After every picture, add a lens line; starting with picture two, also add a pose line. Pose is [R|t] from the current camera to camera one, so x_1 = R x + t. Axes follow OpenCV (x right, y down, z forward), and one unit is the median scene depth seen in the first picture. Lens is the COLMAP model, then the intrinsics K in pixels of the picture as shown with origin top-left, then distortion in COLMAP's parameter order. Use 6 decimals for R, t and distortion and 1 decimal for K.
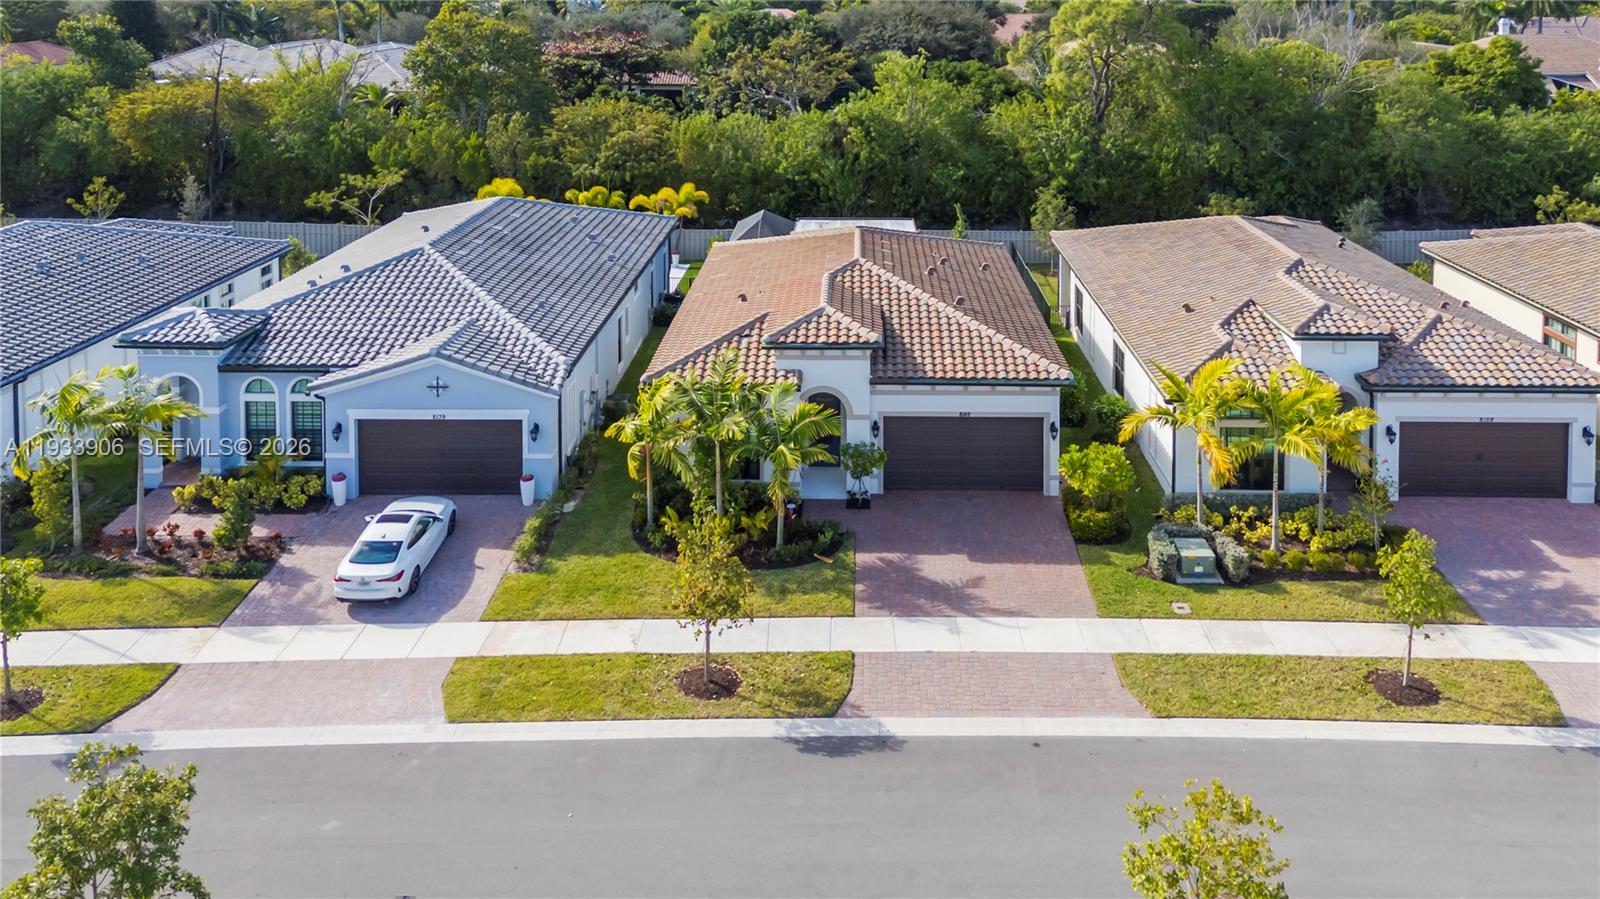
lens RADIAL K [[1213.8, 0, 846.0], [0, 1213.8, 132.6], [0, 0, 1]] dist [0.037926, 0.029852]
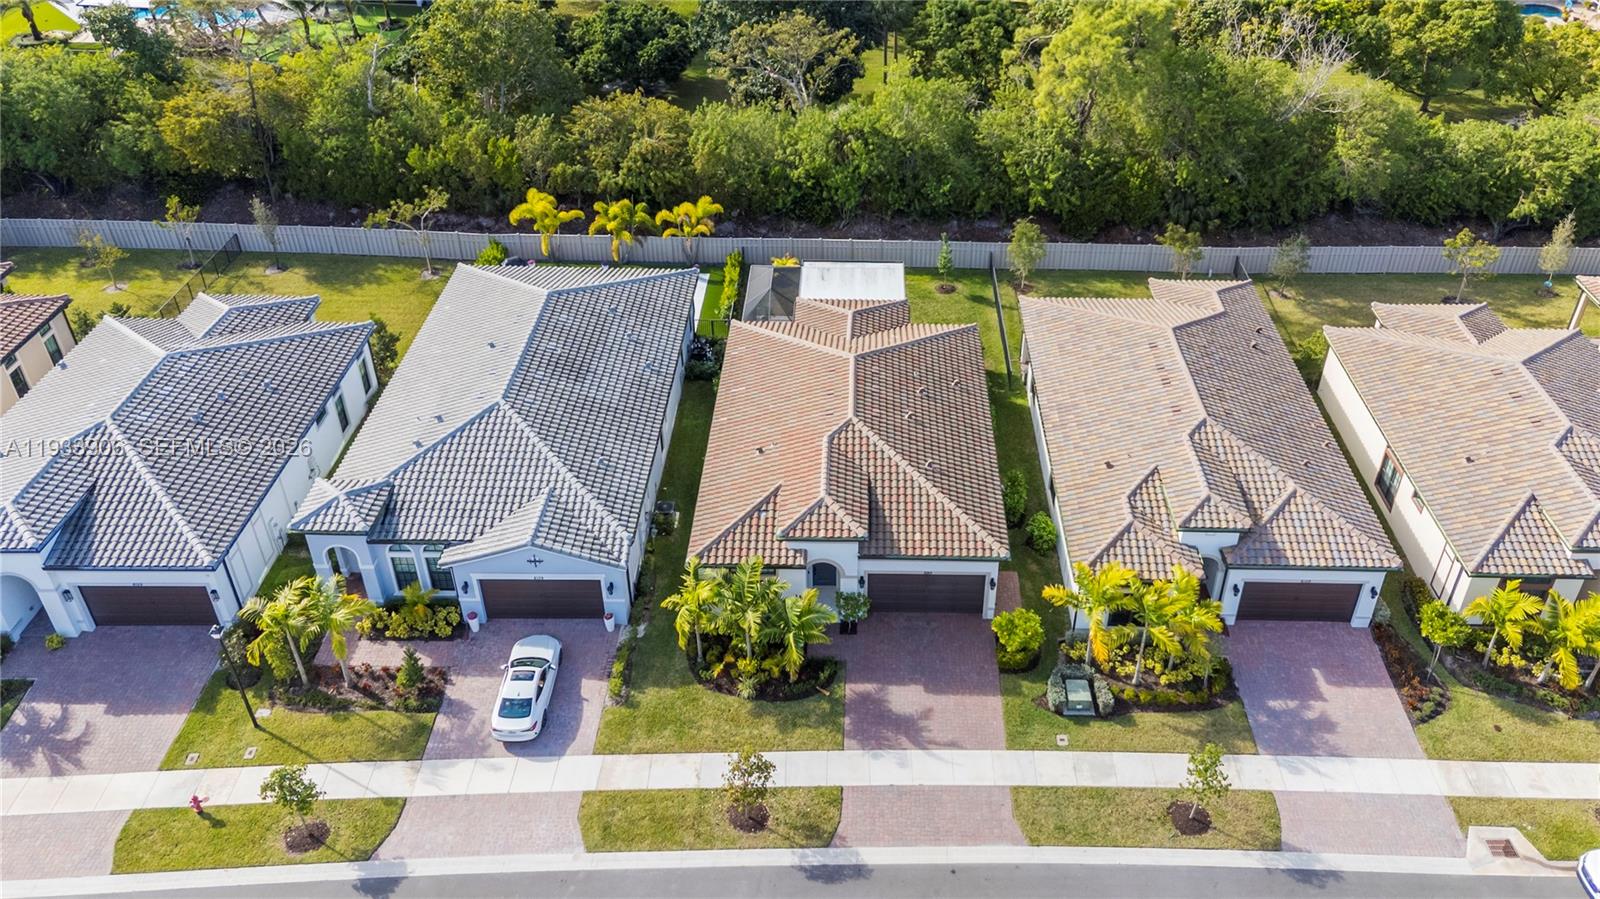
lens RADIAL K [[1144.4, 0, 868.4], [0, 1144.4, 410.2], [0, 0, 1]] dist [0.042879, 0.007044]
pose [[0.999862, 0.007342, 0.014891, 0.011895], [-0.013581, 0.877634, 0.479139, -0.573423], [-0.009551, -0.479275, 0.877613, -0.031544]]
